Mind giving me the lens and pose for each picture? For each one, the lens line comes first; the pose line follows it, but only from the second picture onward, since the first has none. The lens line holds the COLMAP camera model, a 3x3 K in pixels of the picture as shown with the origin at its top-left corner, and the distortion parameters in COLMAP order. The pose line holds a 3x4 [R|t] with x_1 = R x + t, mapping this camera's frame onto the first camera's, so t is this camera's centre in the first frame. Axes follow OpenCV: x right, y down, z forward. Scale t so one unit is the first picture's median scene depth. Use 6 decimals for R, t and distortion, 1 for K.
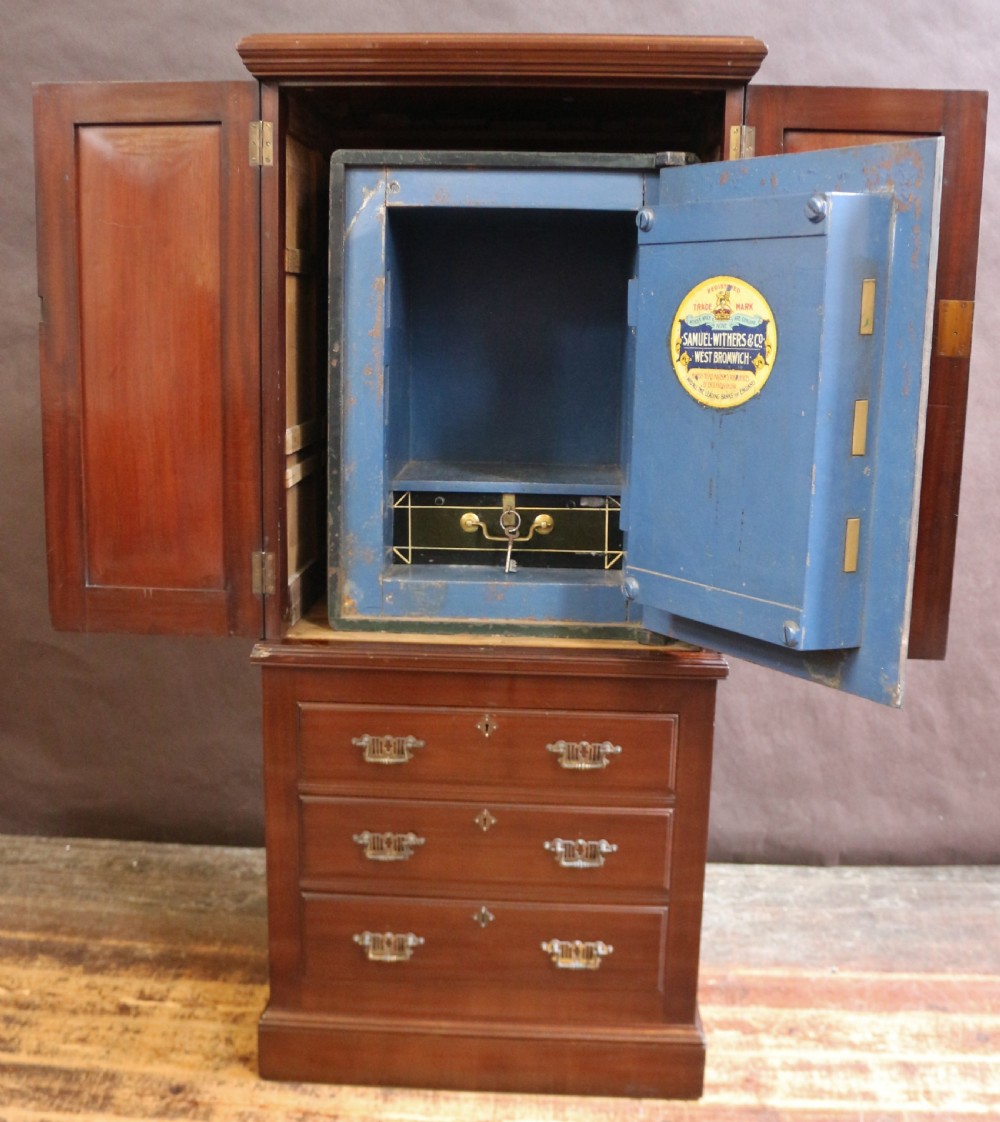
lens RADIAL K [[1391.7, 0, 492.9], [0, 1391.7, 637.6], [0, 0, 1]] dist [-0.128694, 0.000000]
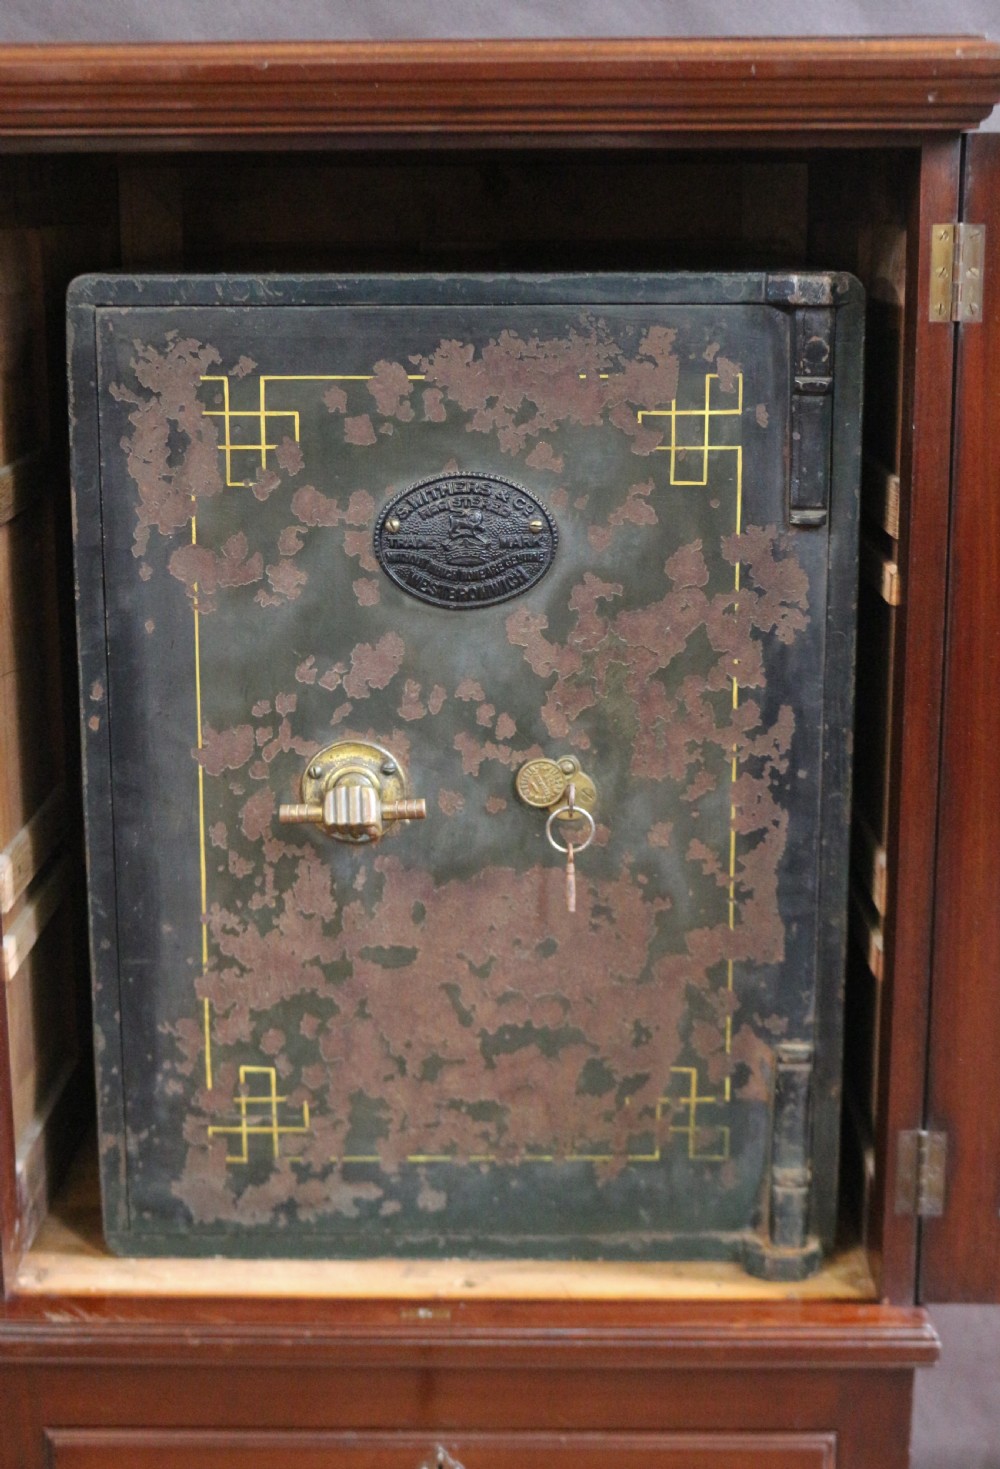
lens RADIAL K [[2486.0, 0, 497.3], [0, 2486.0, 801.9], [0, 0, 1]] dist [-0.034433, 0.000000]
pose [[0.999178, -0.030342, 0.026871, -0.000609], [0.029569, 0.999150, 0.028739, -0.180319], [-0.027721, -0.027920, 0.999226, 0.137212]]
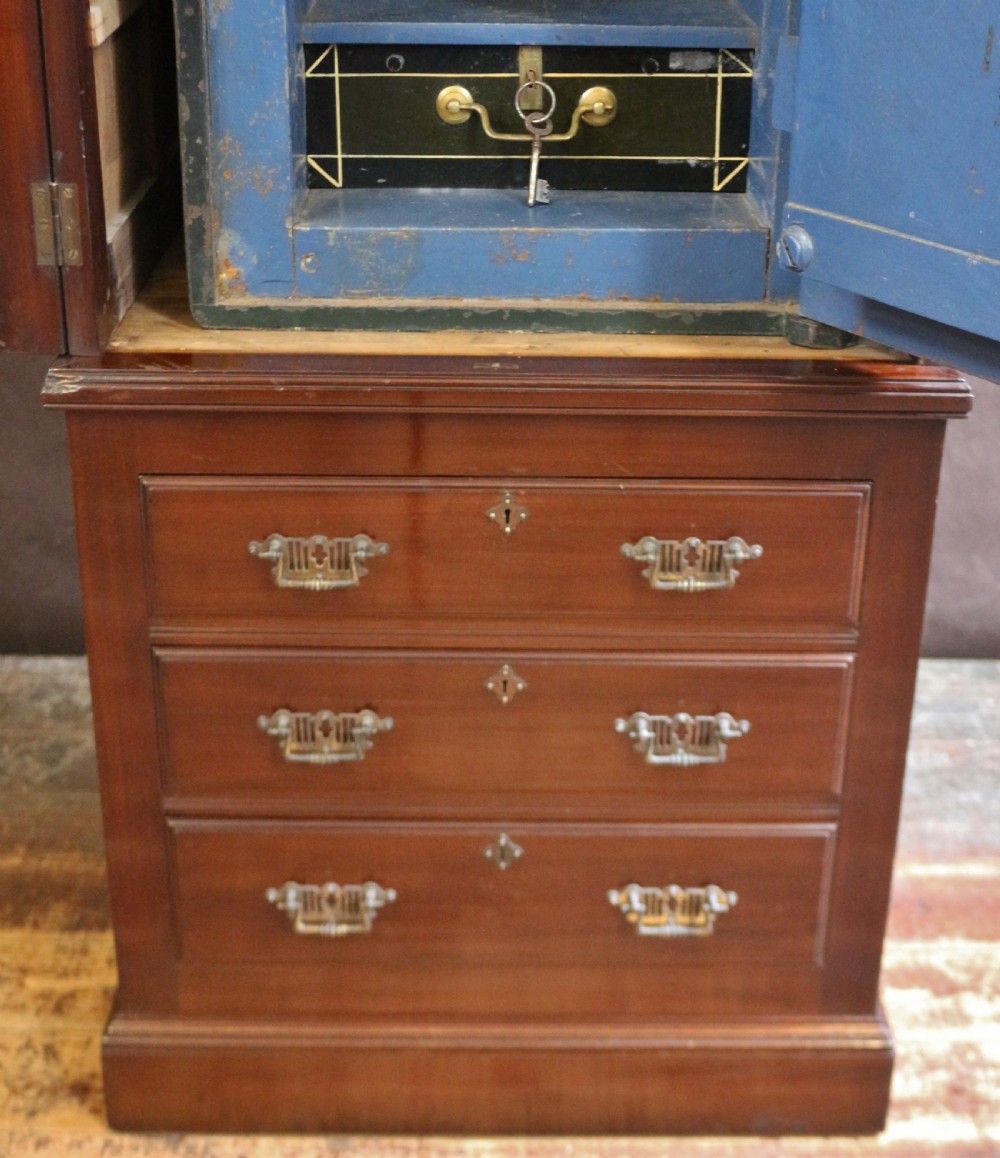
lens RADIAL K [[1945.8, 0, 525.0], [0, 1945.8, 669.0], [0, 0, 1]] dist [-0.089288, 0.000000]
pose [[0.997731, -0.031850, 0.059325, -0.040451], [0.017001, 0.971667, 0.235742, -0.048623], [-0.065152, -0.234198, 0.970003, 0.259896]]
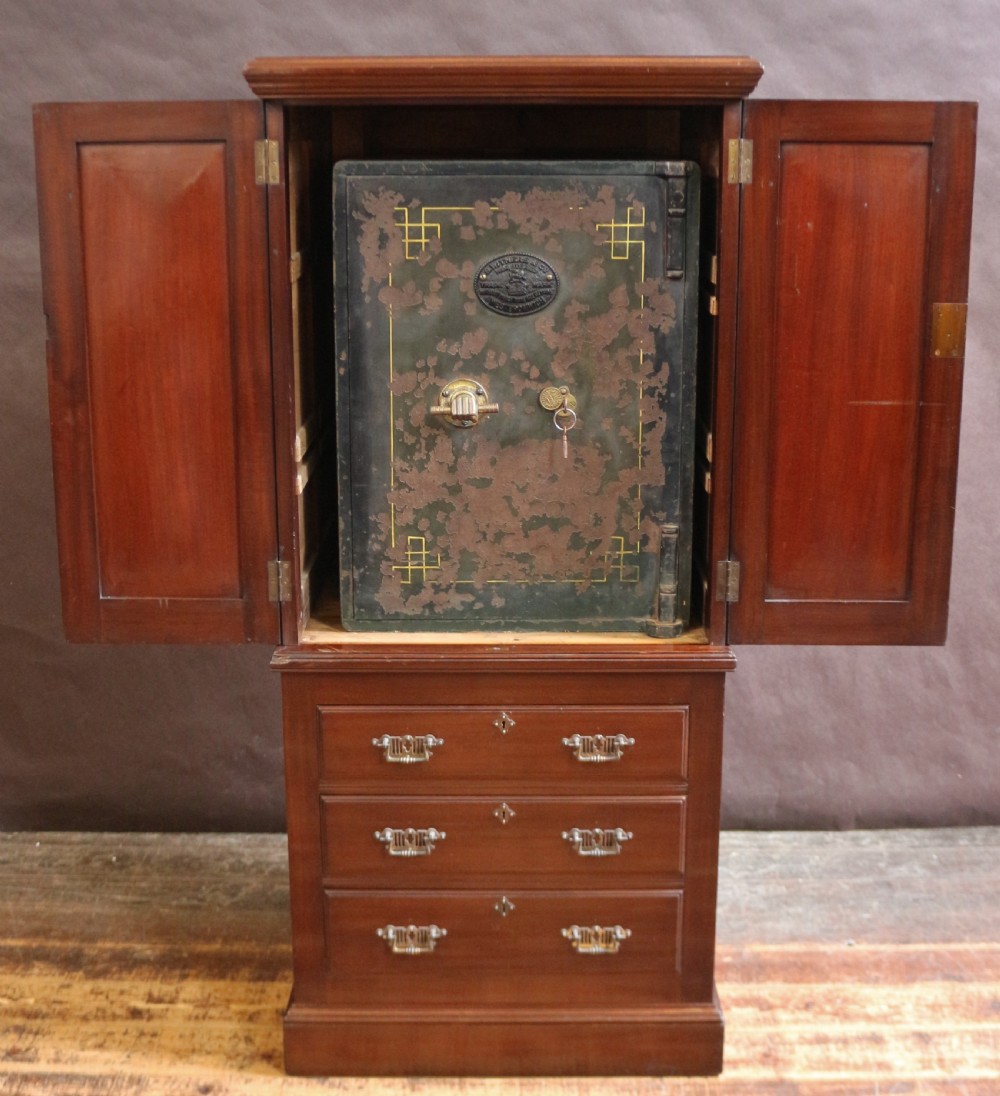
lens RADIAL K [[1793.2, 0, 525.7], [0, 1793.2, 613.7], [0, 0, 1]] dist [-0.118207, 0.000000]
pose [[0.998170, -0.032482, 0.051000, -0.049874], [0.029705, 0.998082, 0.054307, -0.083179], [-0.052666, -0.052693, 0.997221, -0.298487]]
